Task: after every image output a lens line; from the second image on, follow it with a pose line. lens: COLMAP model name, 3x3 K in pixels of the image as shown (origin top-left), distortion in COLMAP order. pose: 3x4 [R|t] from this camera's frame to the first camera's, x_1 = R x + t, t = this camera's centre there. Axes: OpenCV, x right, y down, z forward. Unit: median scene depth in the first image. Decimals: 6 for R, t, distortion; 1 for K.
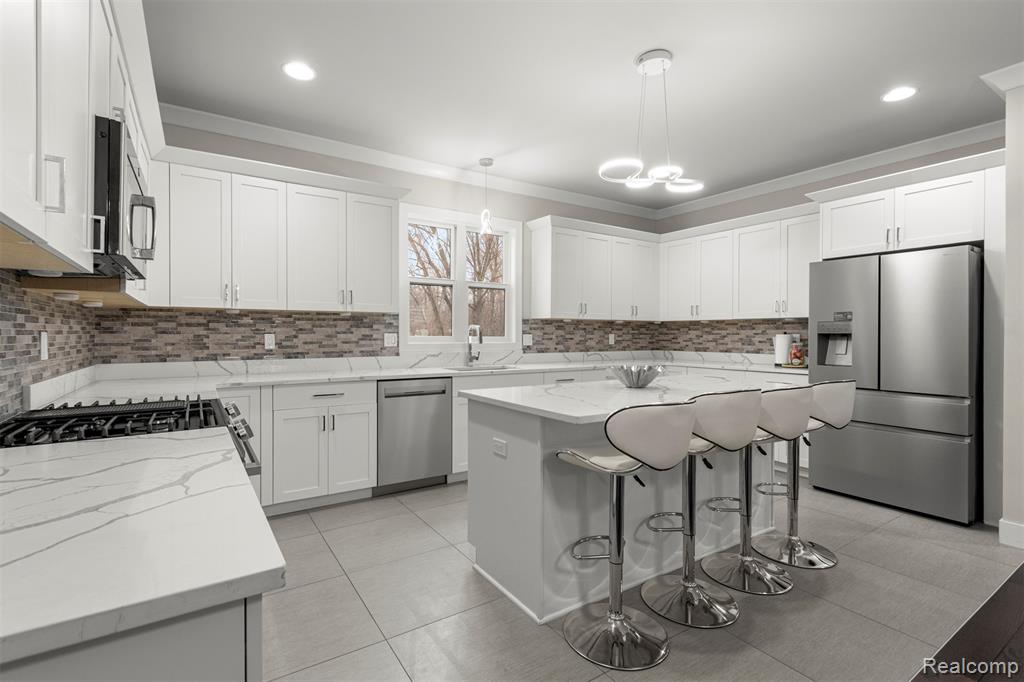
lens RADIAL K [[471.7, 0, 497.1], [0, 471.7, 336.9], [0, 0, 1]] dist [0.004409, -0.000969]
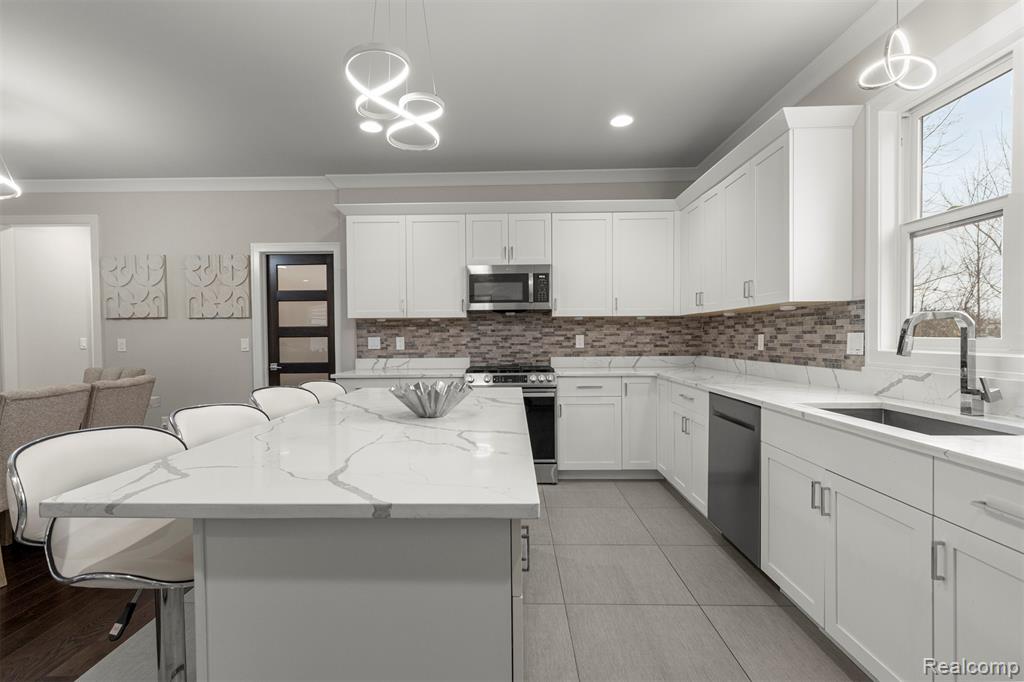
lens RADIAL K [[471.7, 0, 499.6], [0, 471.7, 340.9], [0, 0, 1]] dist [0.004409, -0.000969]
pose [[-0.559989, 0.011468, -0.828421, 0.550114], [0.002240, 0.999921, 0.012329, -0.005810], [0.828497, 0.005048, -0.559970, 1.006028]]
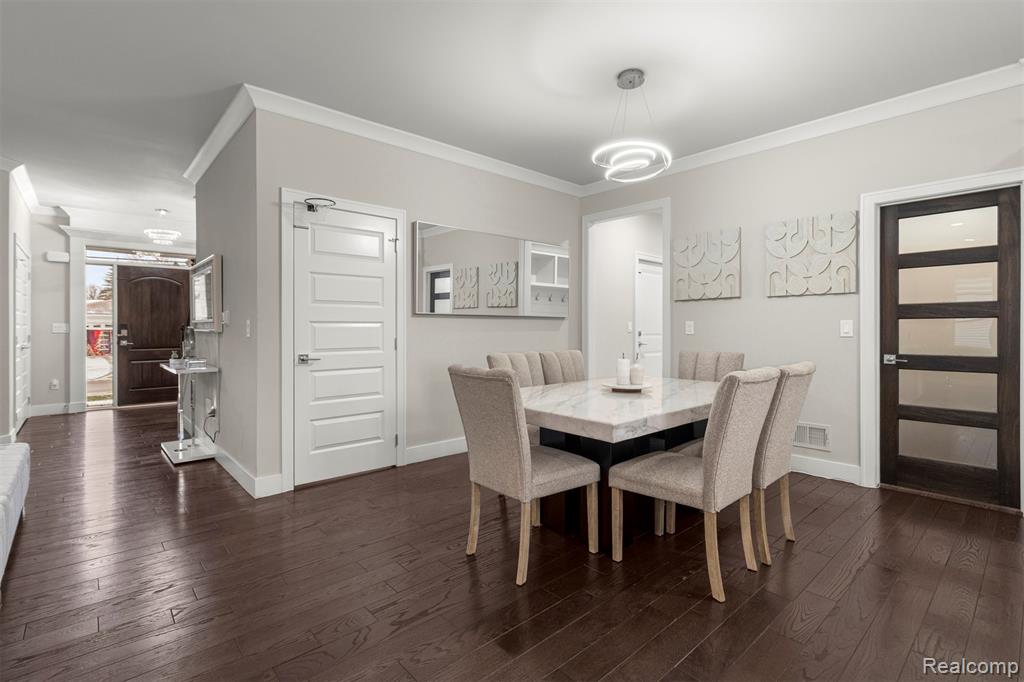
lens RADIAL K [[471.7, 0, 502.7], [0, 471.7, 329.7], [0, 0, 1]] dist [0.004409, -0.000969]
pose [[-0.988325, -0.004355, -0.152295, 0.720135], [-0.005584, 0.999955, 0.007642, 0.016240], [0.152255, 0.008403, -0.988305, 0.616882]]
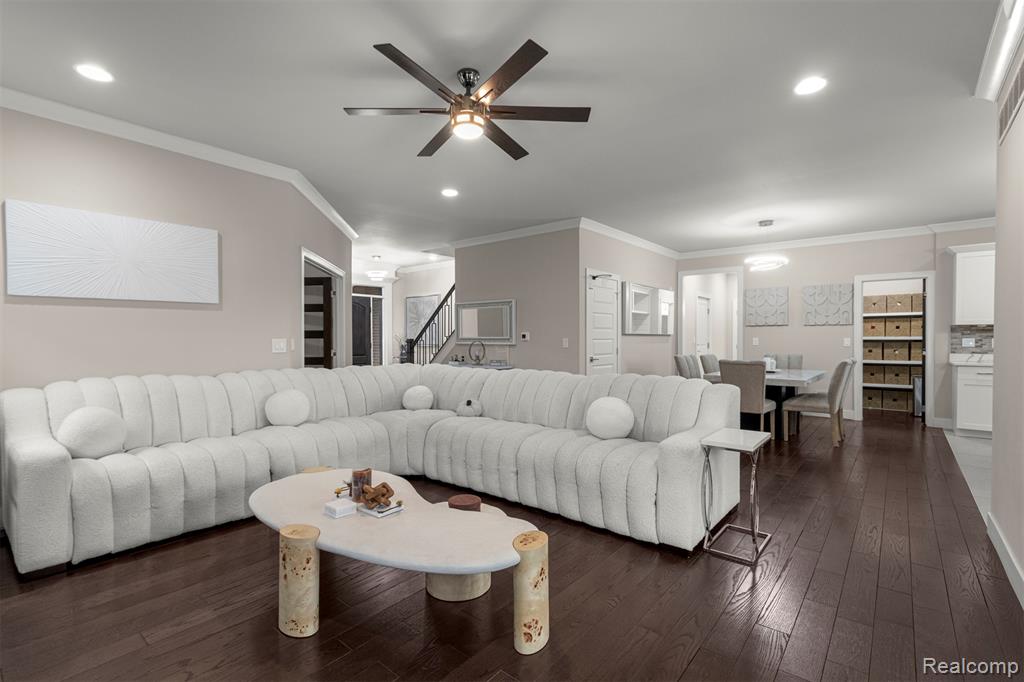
lens RADIAL K [[471.7, 0, 502.2], [0, 471.7, 342.0], [0, 0, 1]] dist [0.004409, -0.000969]
pose [[-0.955242, -0.002611, -0.295815, 1.716992], [-0.006632, 0.999899, 0.012590, 0.001609], [0.295752, 0.013988, -0.955162, 1.152526]]
